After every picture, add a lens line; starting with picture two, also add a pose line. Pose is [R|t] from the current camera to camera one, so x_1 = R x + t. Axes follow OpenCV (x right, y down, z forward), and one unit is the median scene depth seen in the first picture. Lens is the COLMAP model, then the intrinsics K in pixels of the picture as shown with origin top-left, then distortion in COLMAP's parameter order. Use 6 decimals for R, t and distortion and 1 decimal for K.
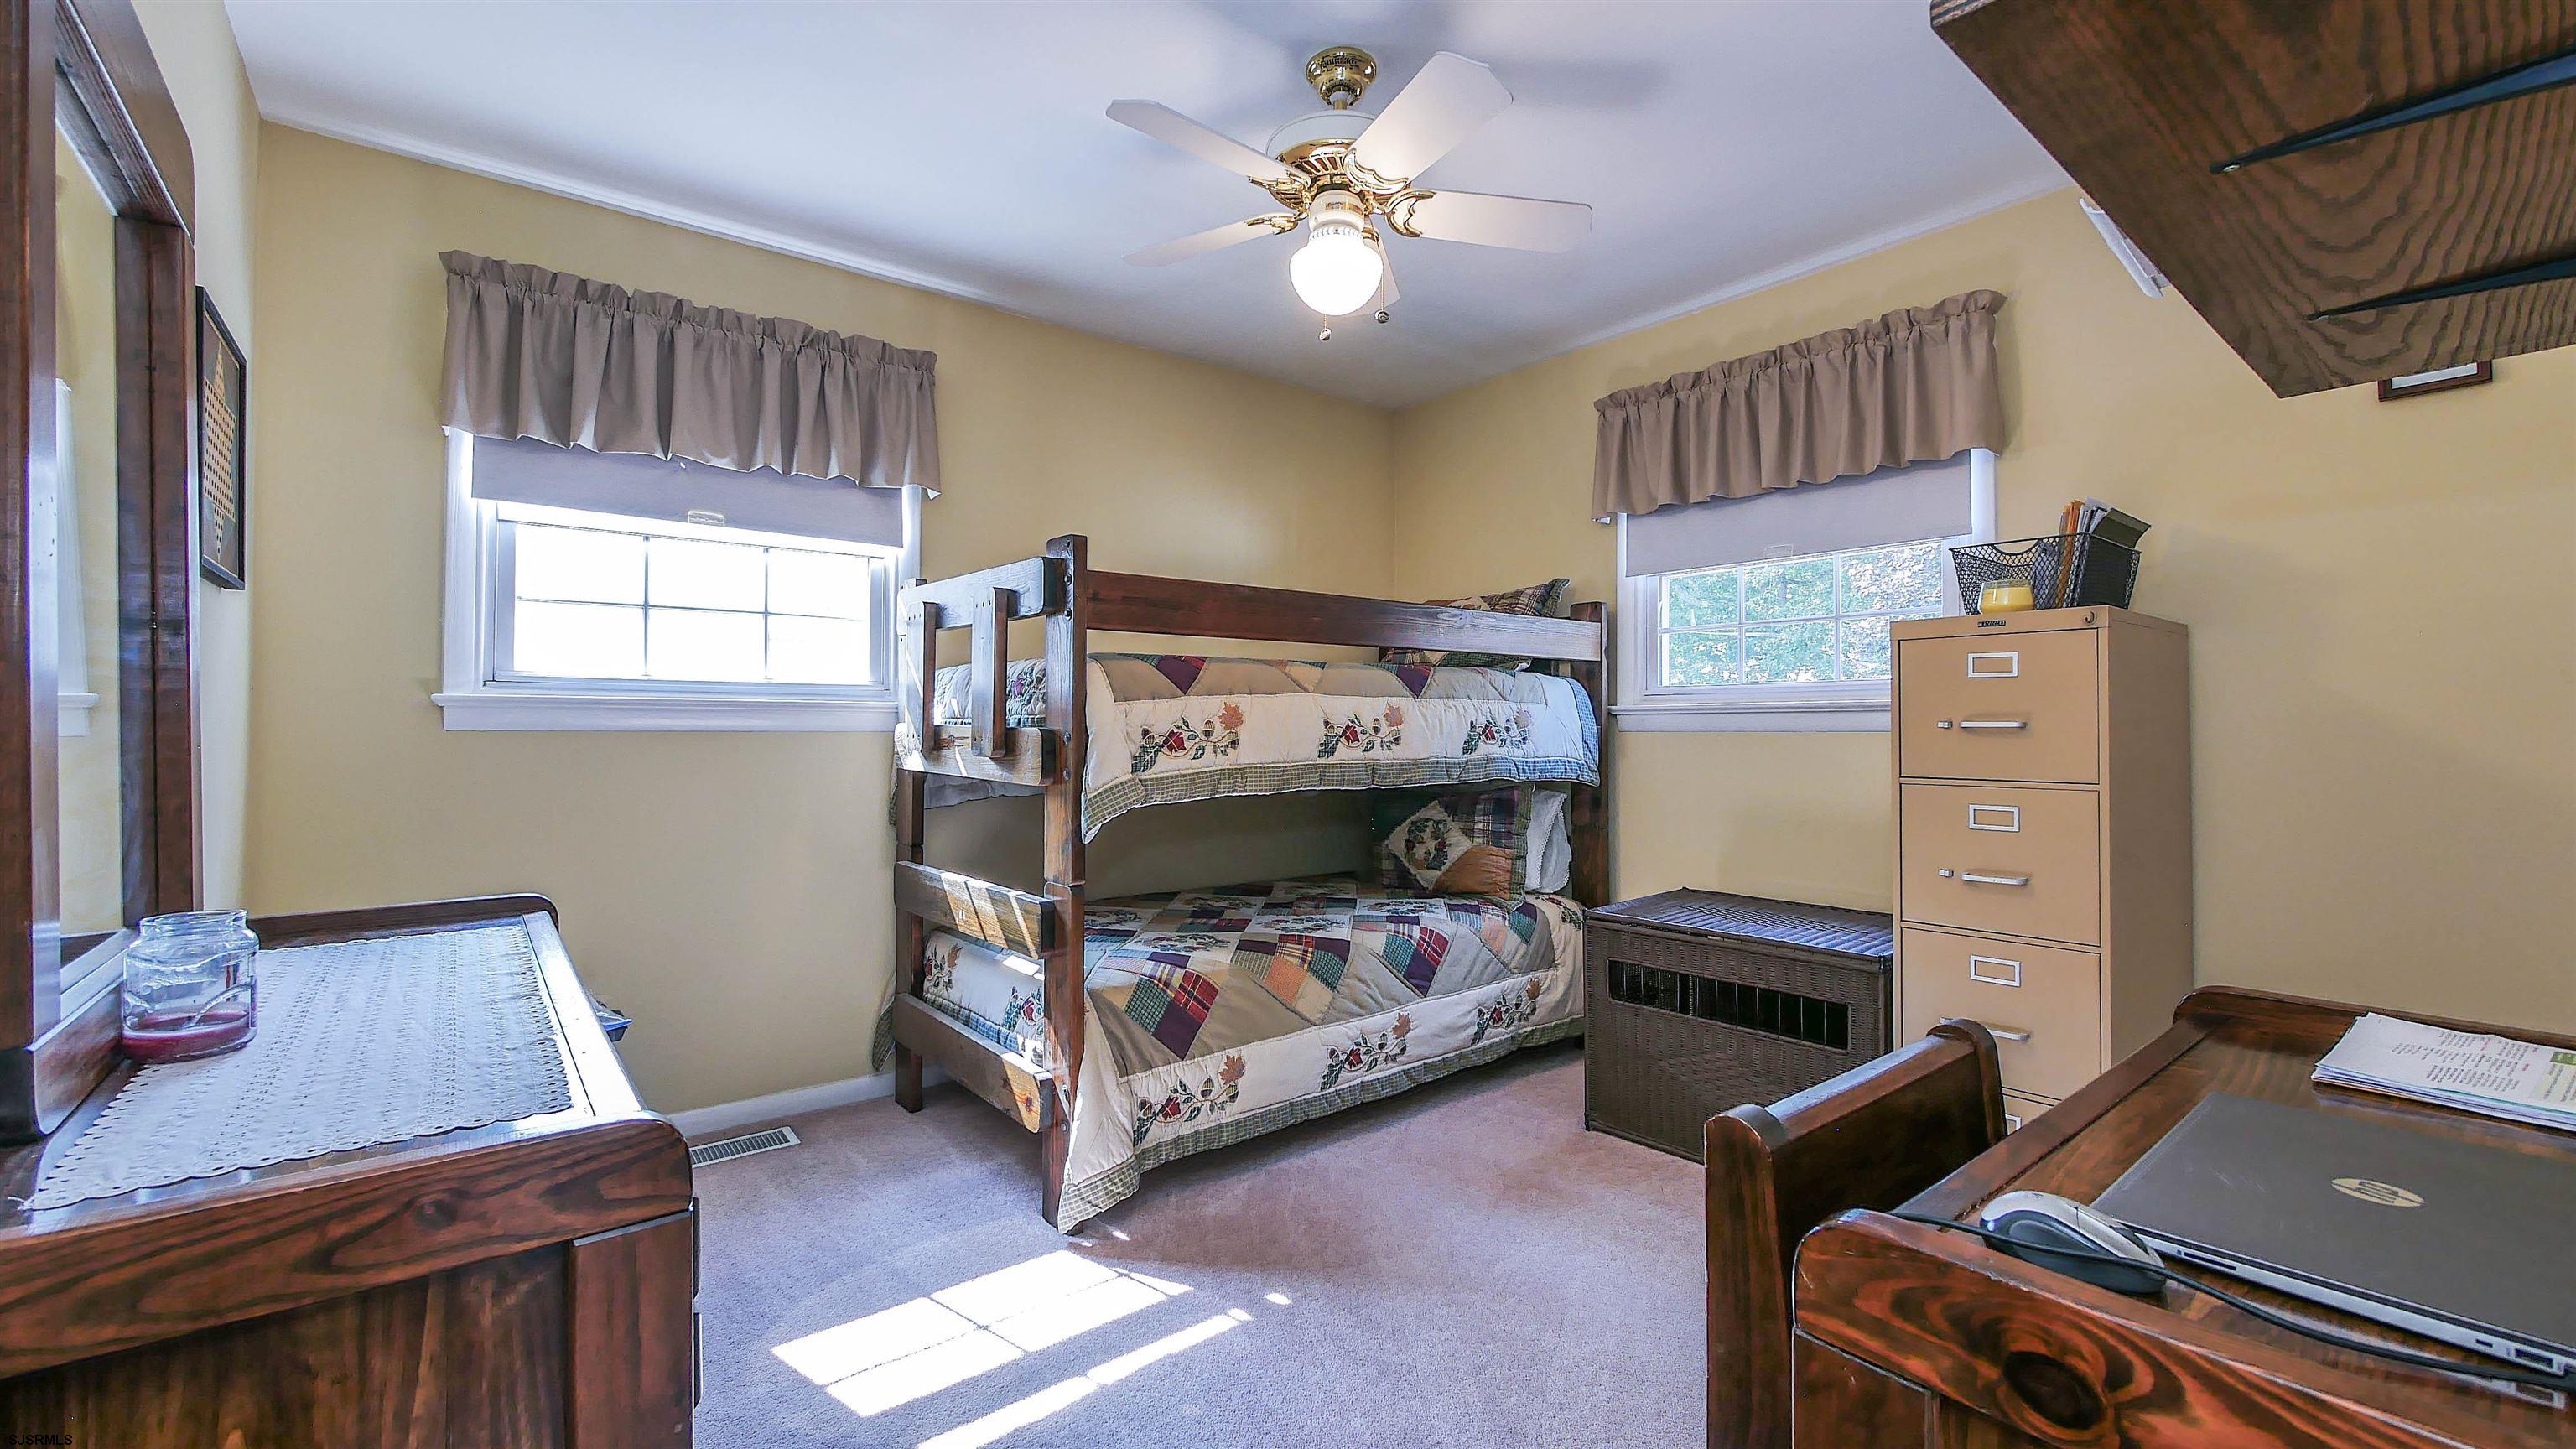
lens RADIAL K [[1058.1, 0, 1285.2], [0, 1058.1, 722.5], [0, 0, 1]] dist [-0.008369, 0.000217]
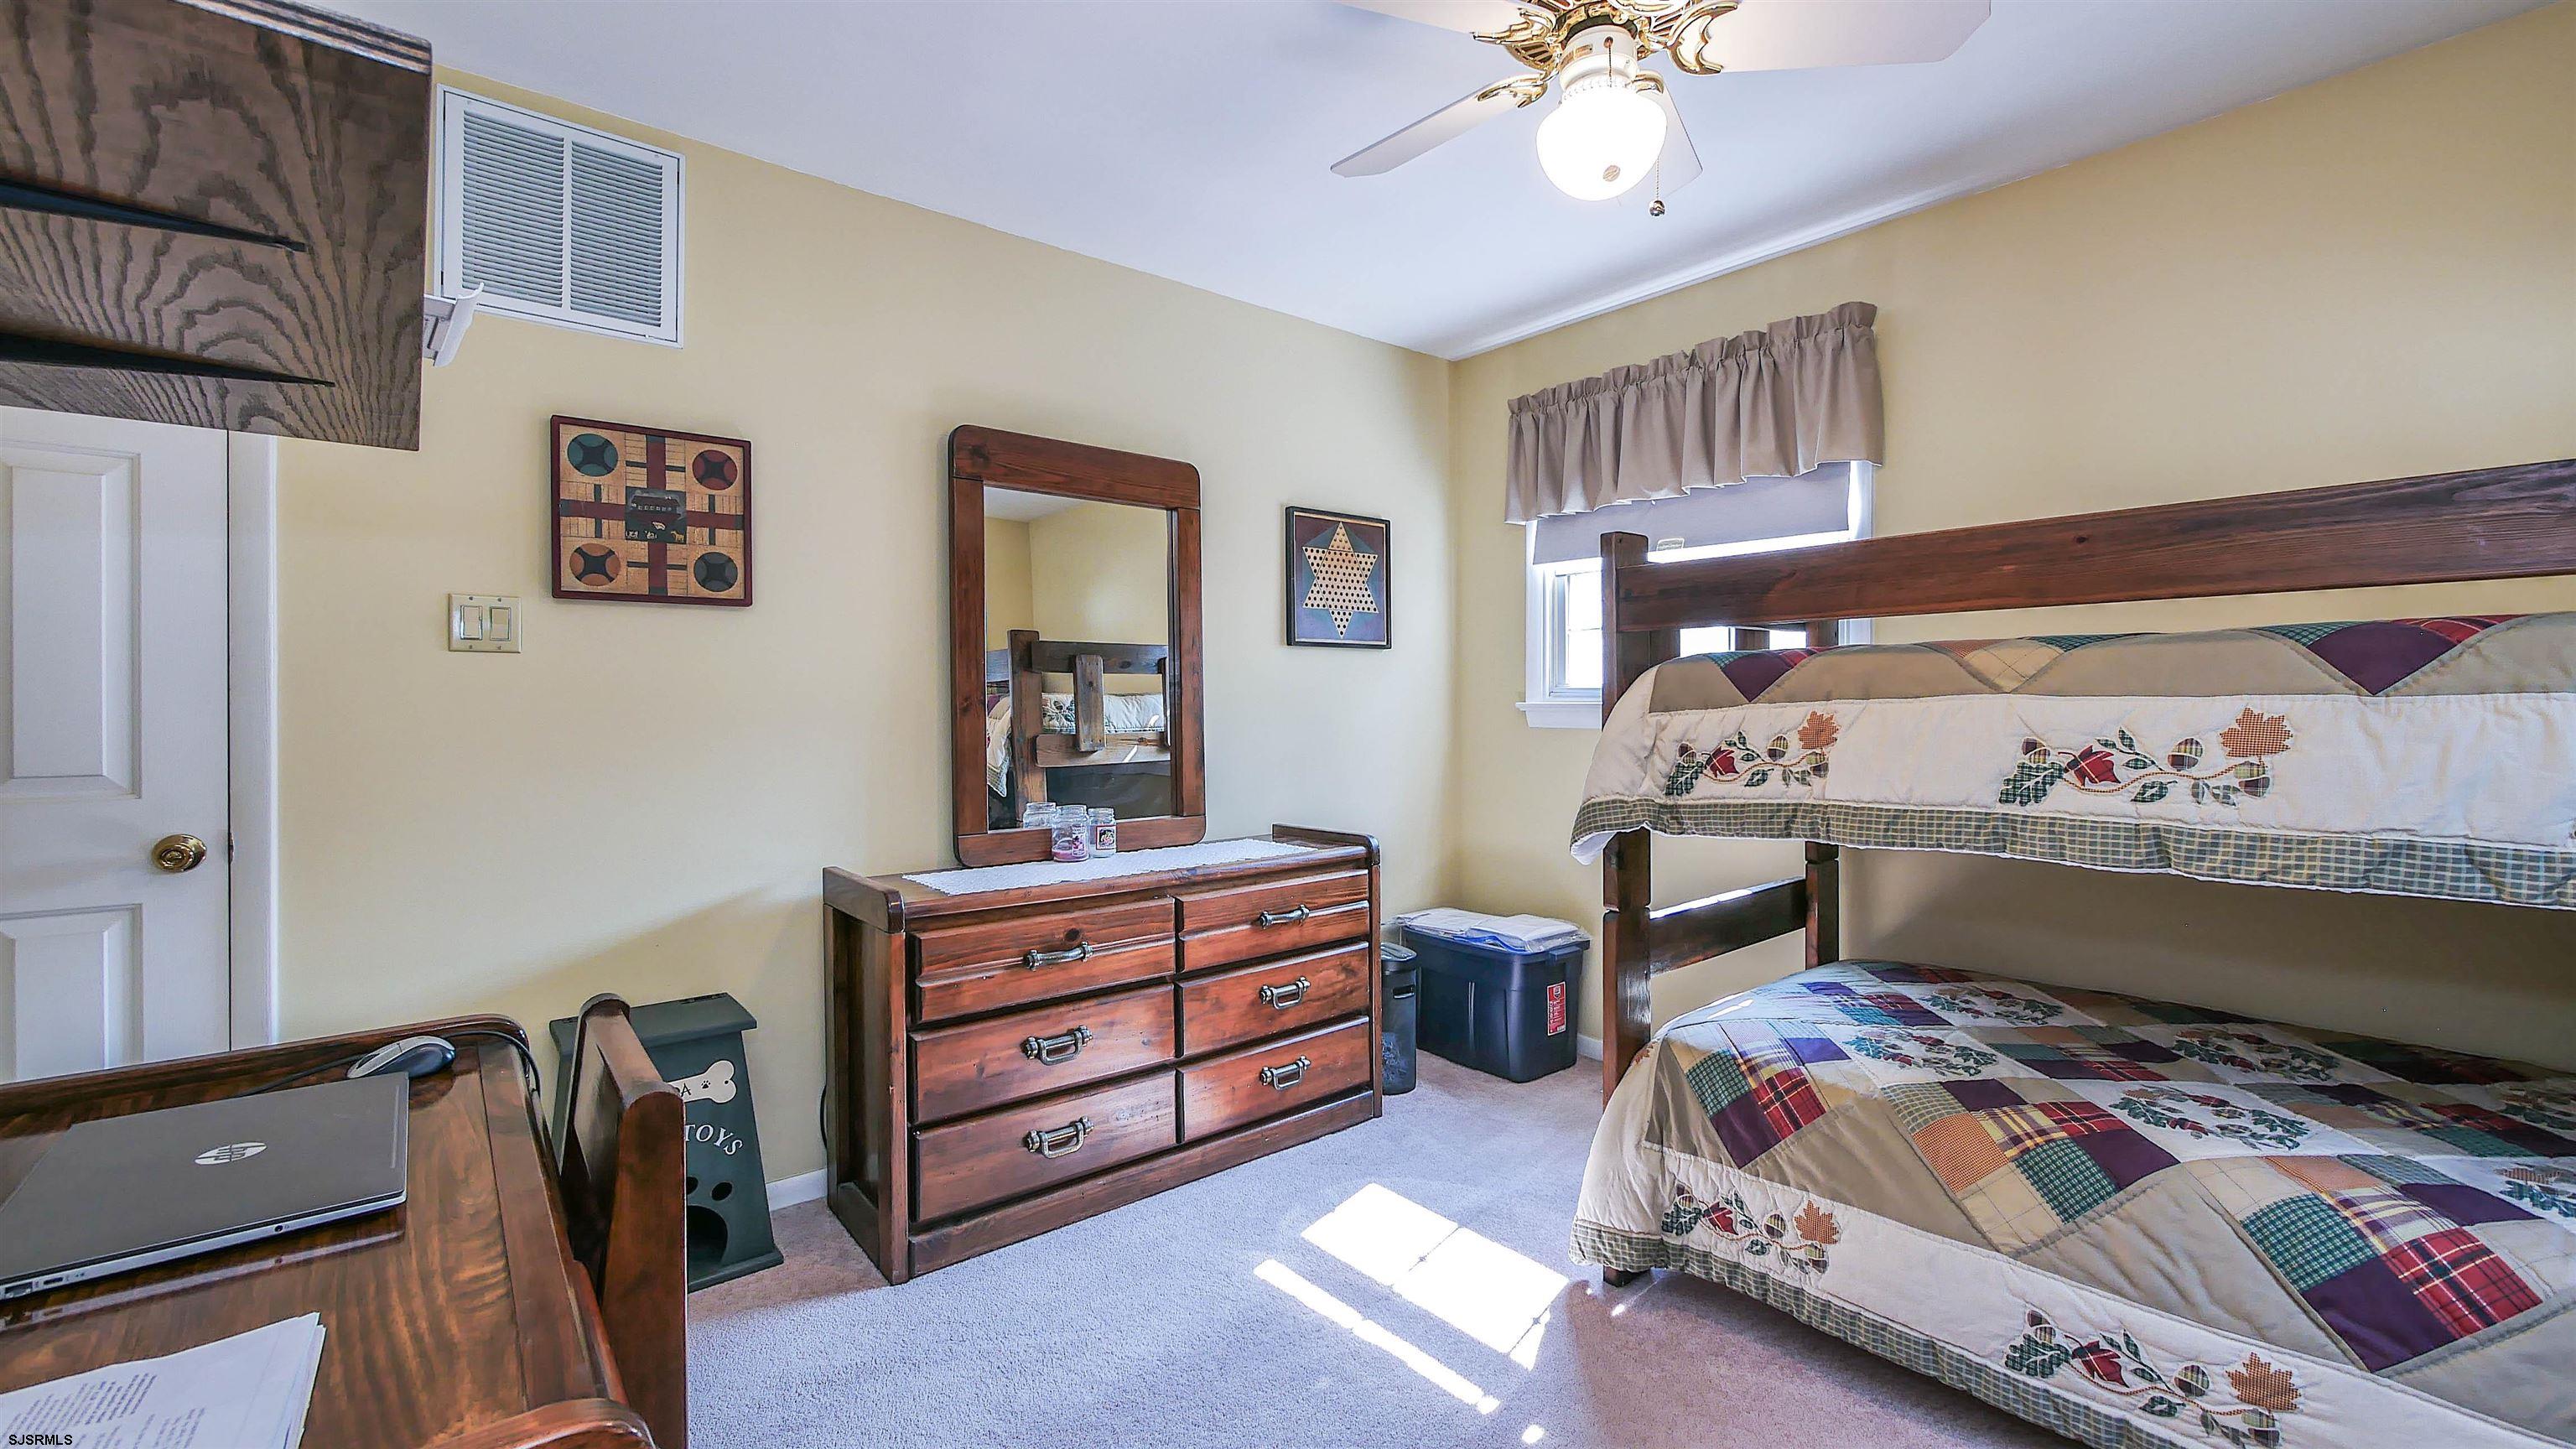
lens RADIAL K [[1058.1, 0, 1286.9], [0, 1058.1, 716.7], [0, 0, 1]] dist [-0.008369, 0.000217]
pose [[0.021483, 0.011719, -0.999701, 0.655148], [0.007106, 0.999904, 0.011874, -0.026769], [0.999744, -0.007359, 0.021398, 0.633381]]
